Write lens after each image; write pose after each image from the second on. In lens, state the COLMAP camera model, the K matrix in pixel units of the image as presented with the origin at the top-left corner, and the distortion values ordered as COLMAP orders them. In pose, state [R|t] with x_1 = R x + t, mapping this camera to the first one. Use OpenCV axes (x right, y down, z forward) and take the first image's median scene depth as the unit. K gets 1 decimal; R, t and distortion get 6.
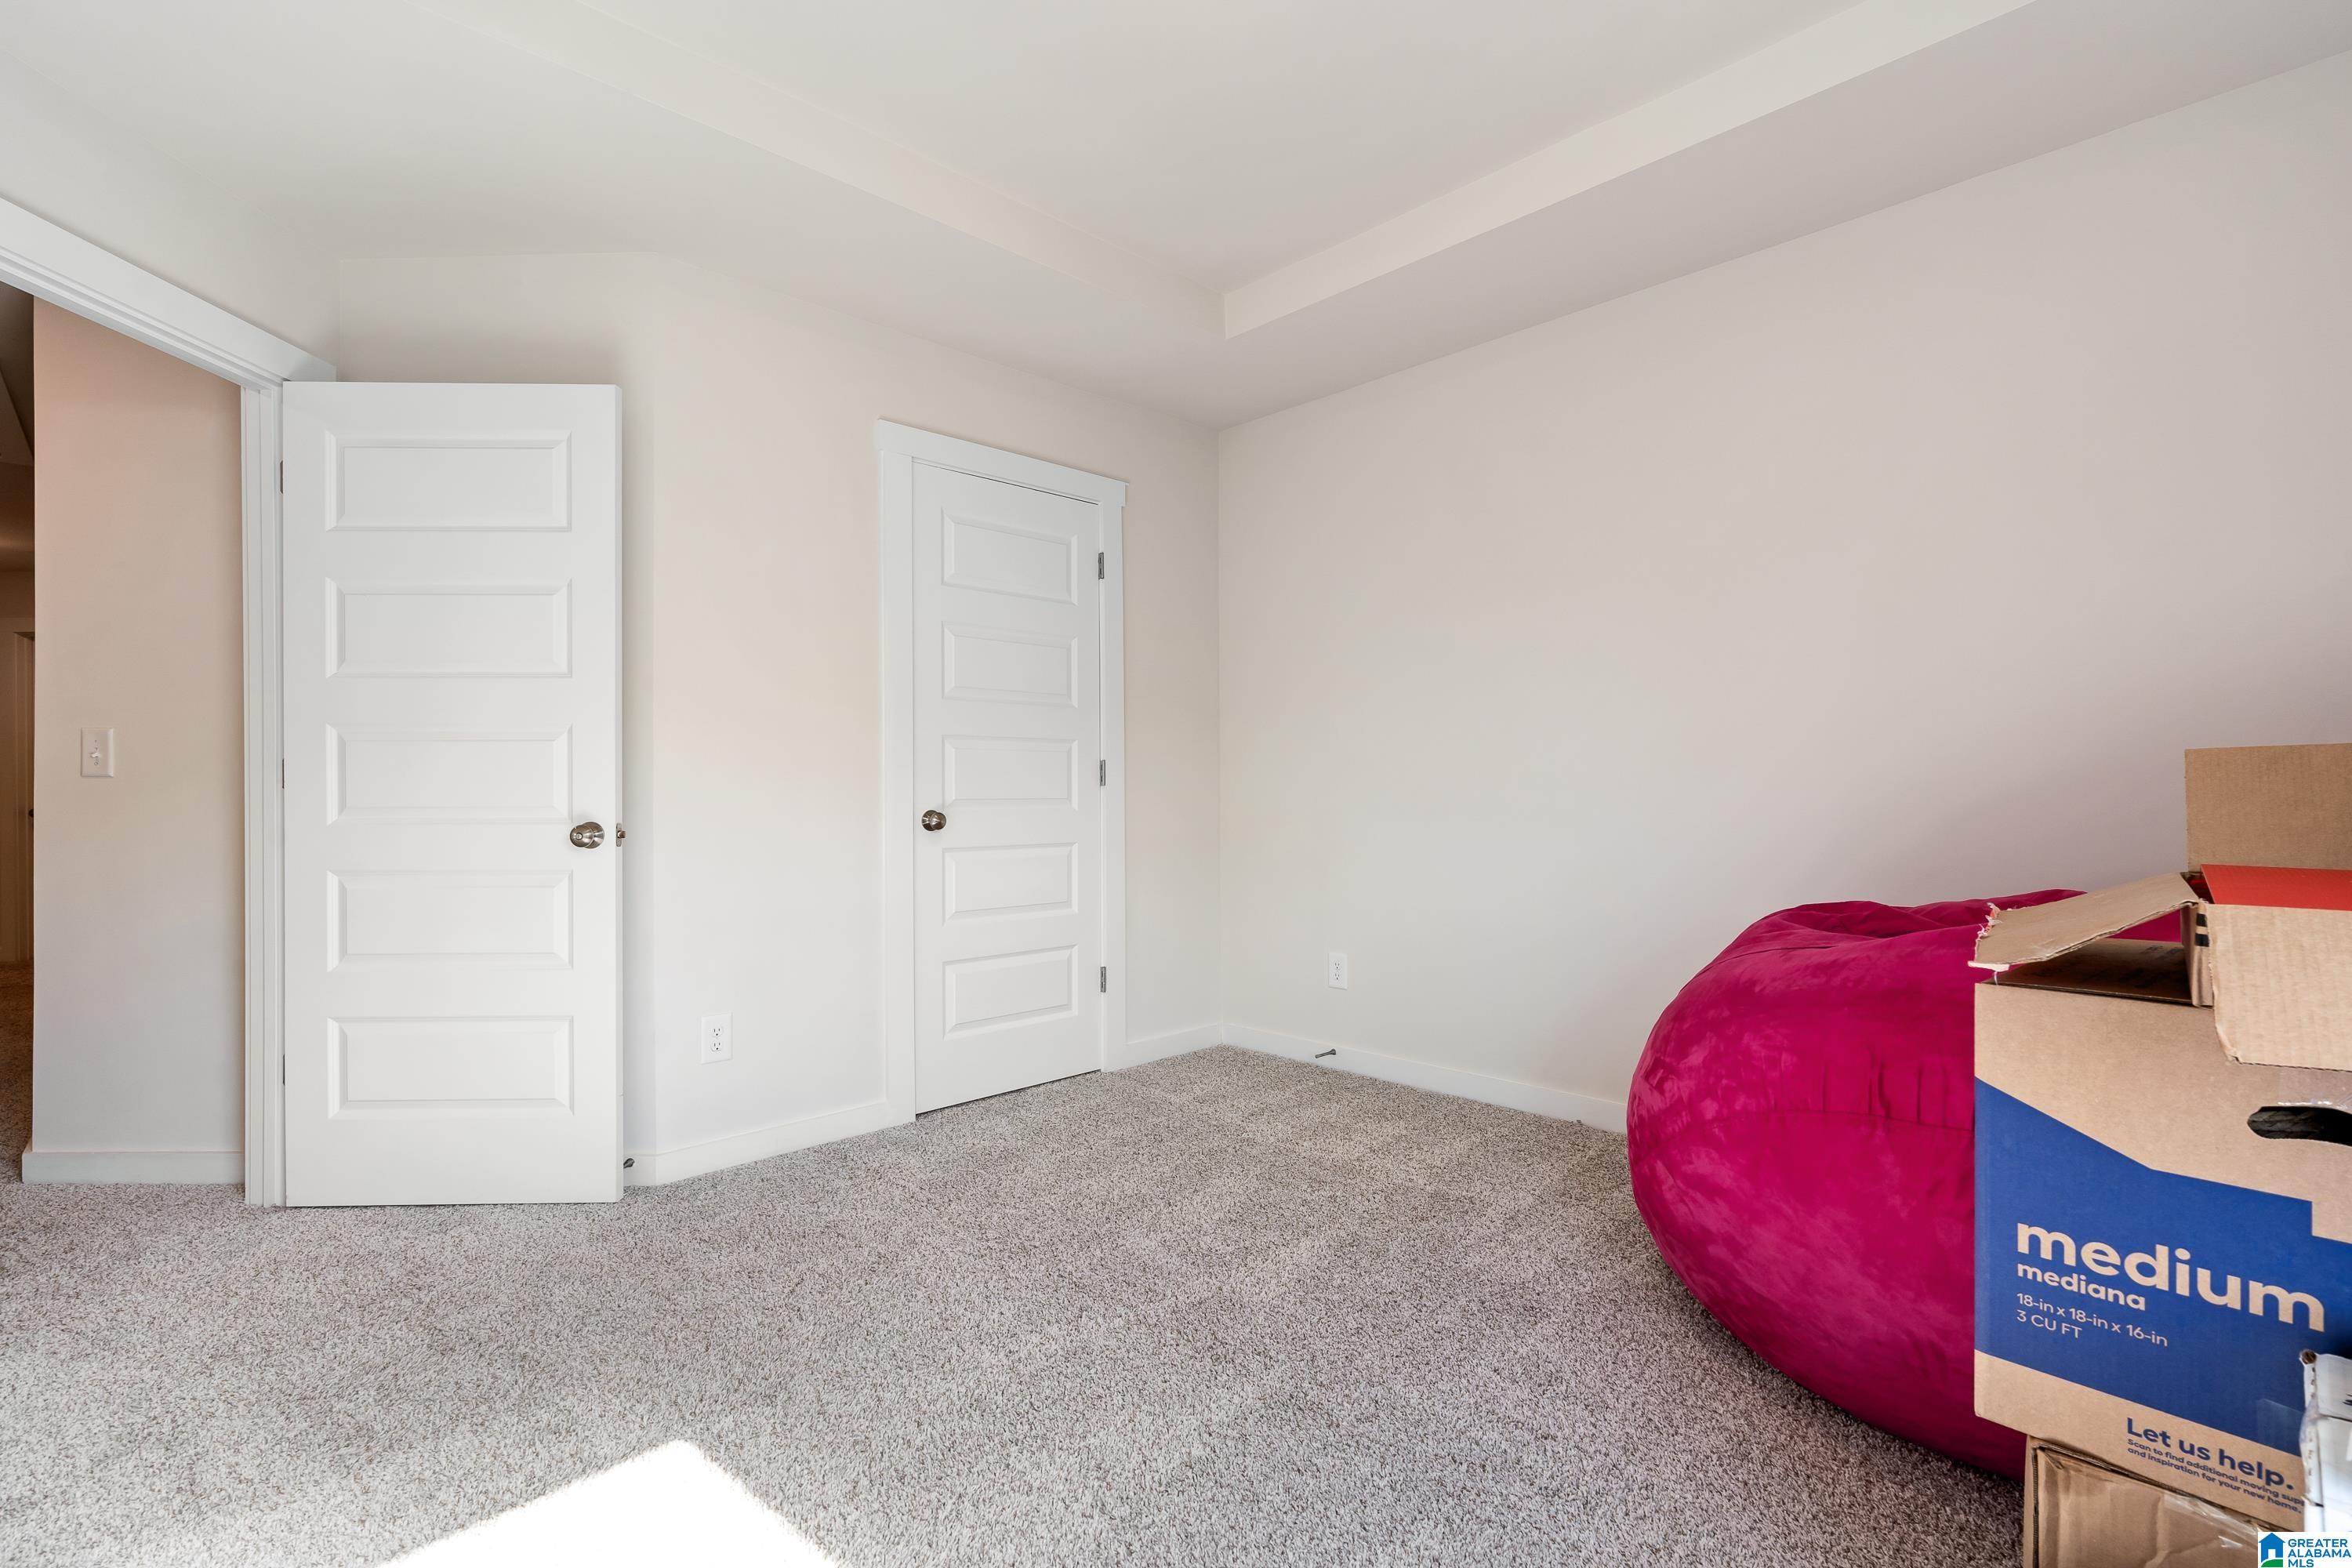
lens RADIAL K [[1073.2, 0, 1176.0], [0, 1073.2, 784.0], [0, 0, 1]] dist [-0.002881, 0.000383]
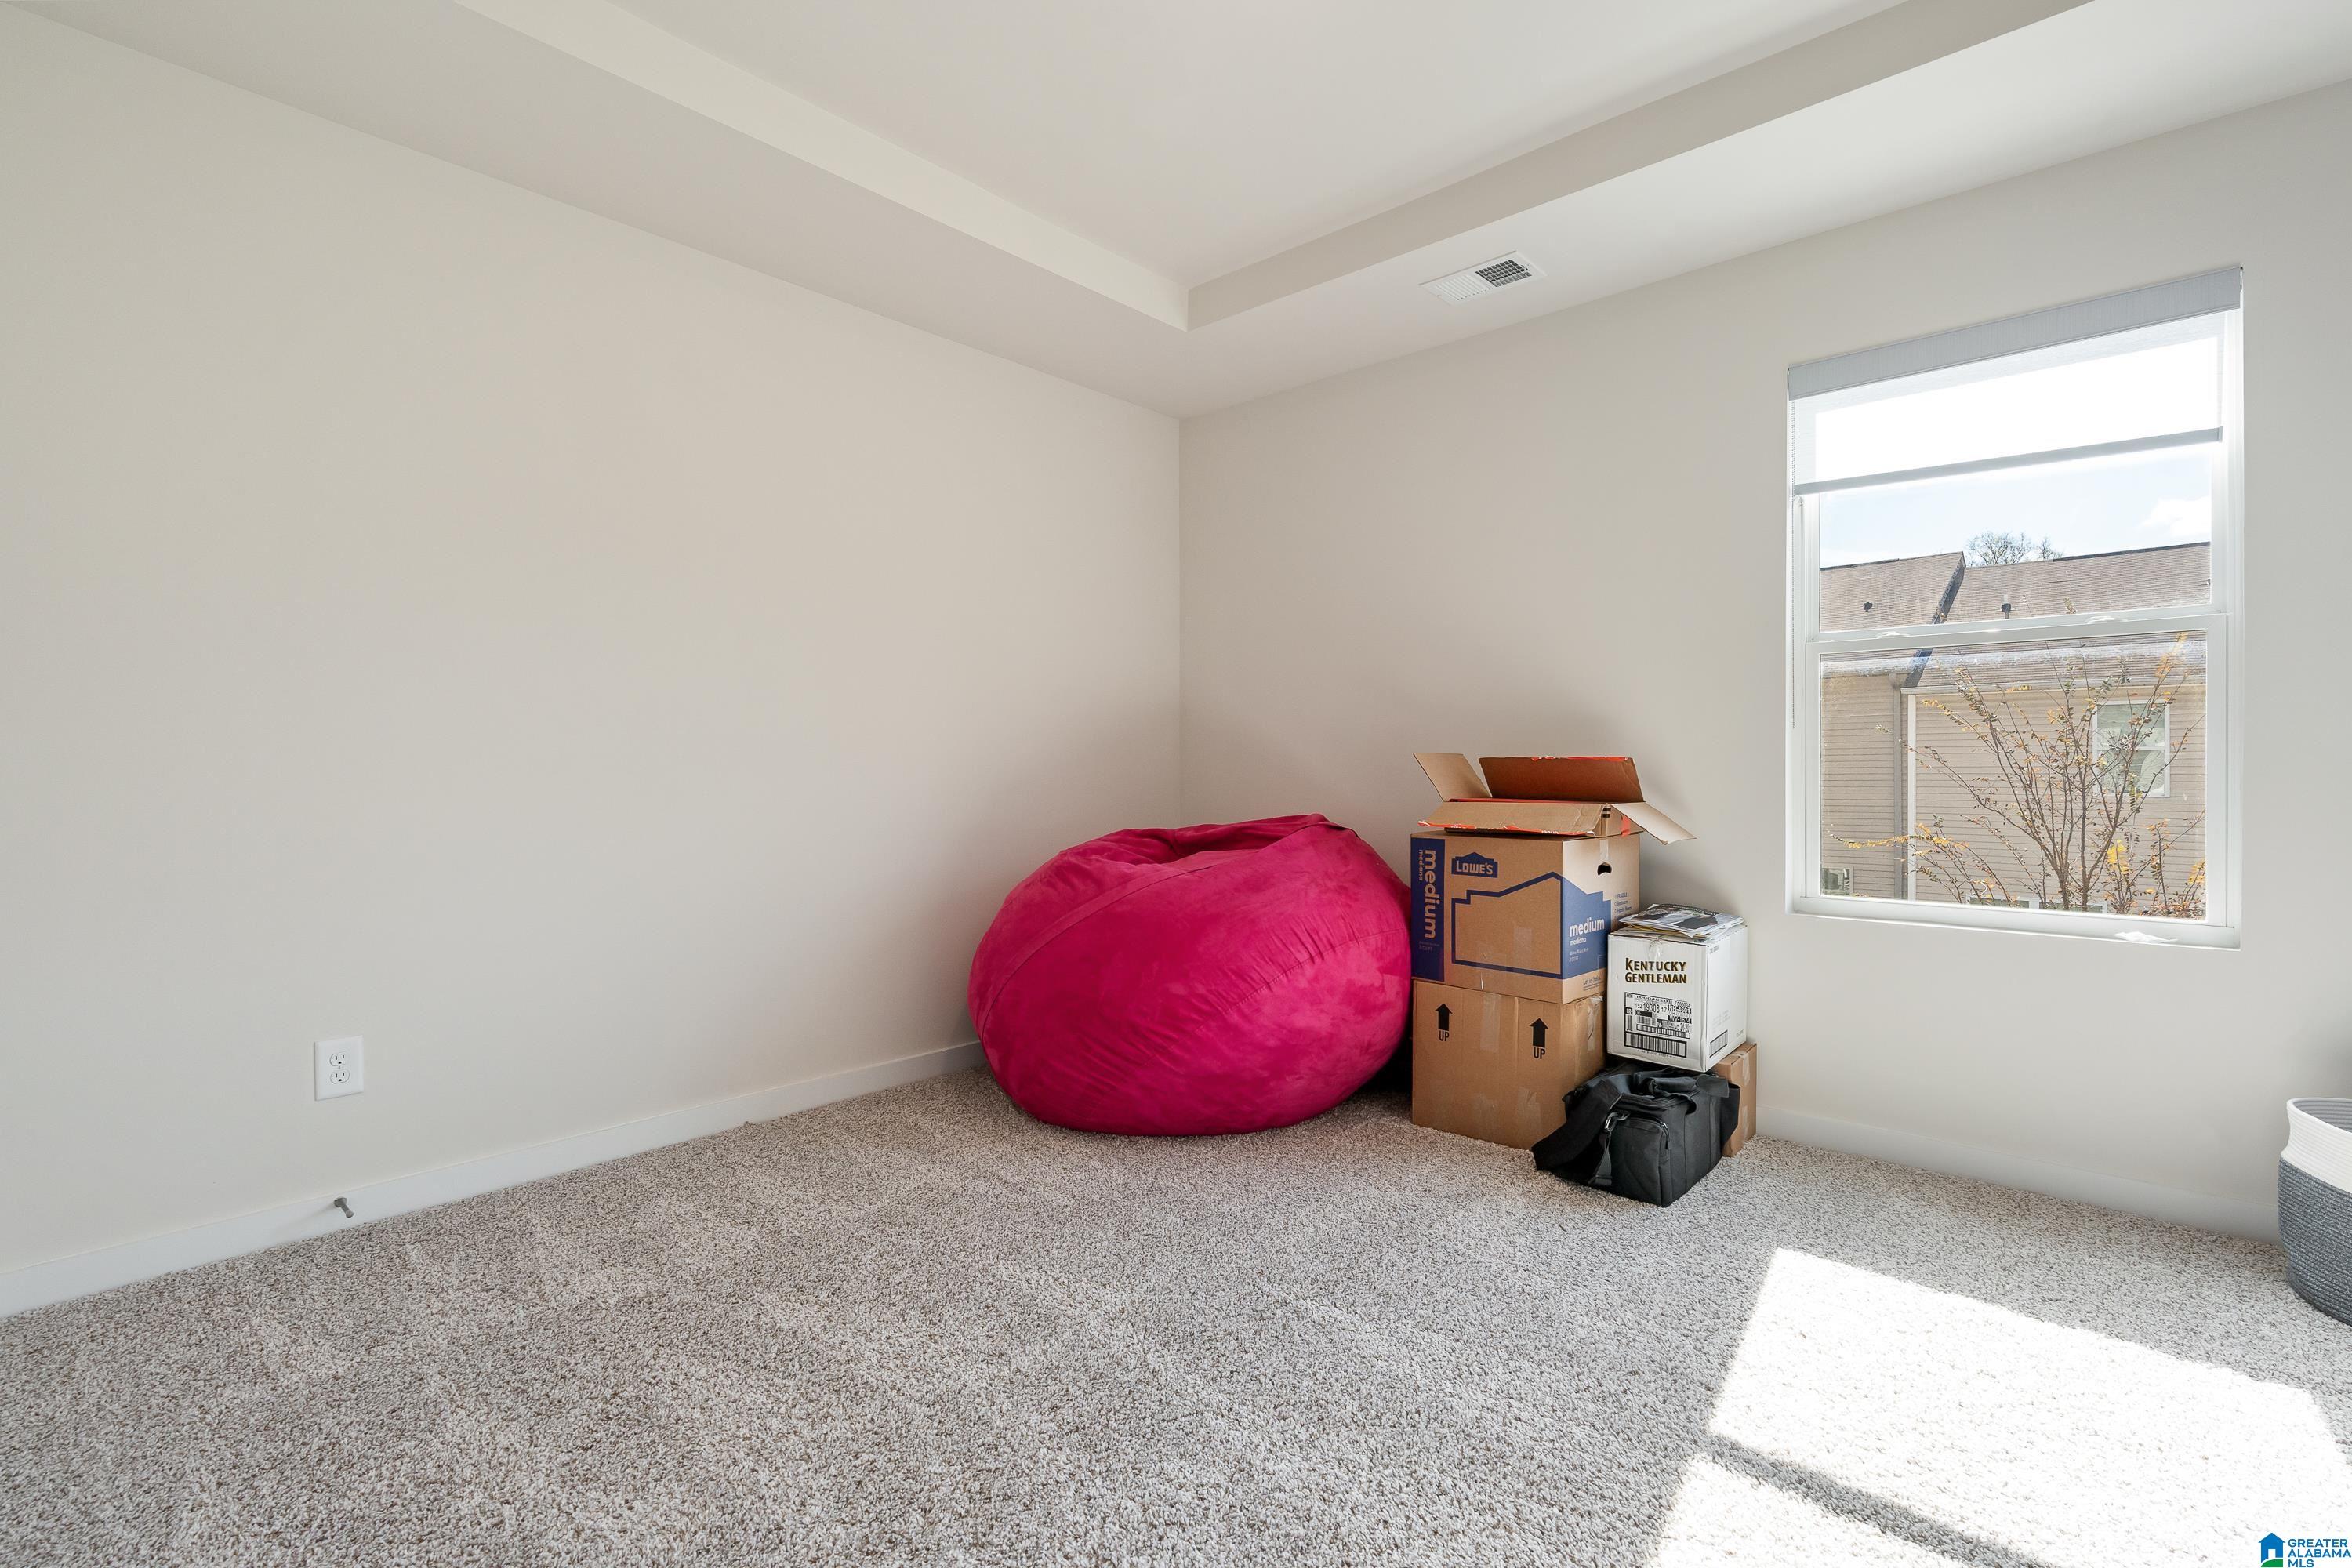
lens RADIAL K [[1073.2, 0, 1176.0], [0, 1073.2, 784.0], [0, 0, 1]] dist [-0.002881, 0.000383]
pose [[-0.057759, -0.010009, 0.998280, -0.588715], [-0.000366, 0.999950, 0.010005, 0.007420], [-0.998330, 0.000213, -0.057760, 0.684221]]
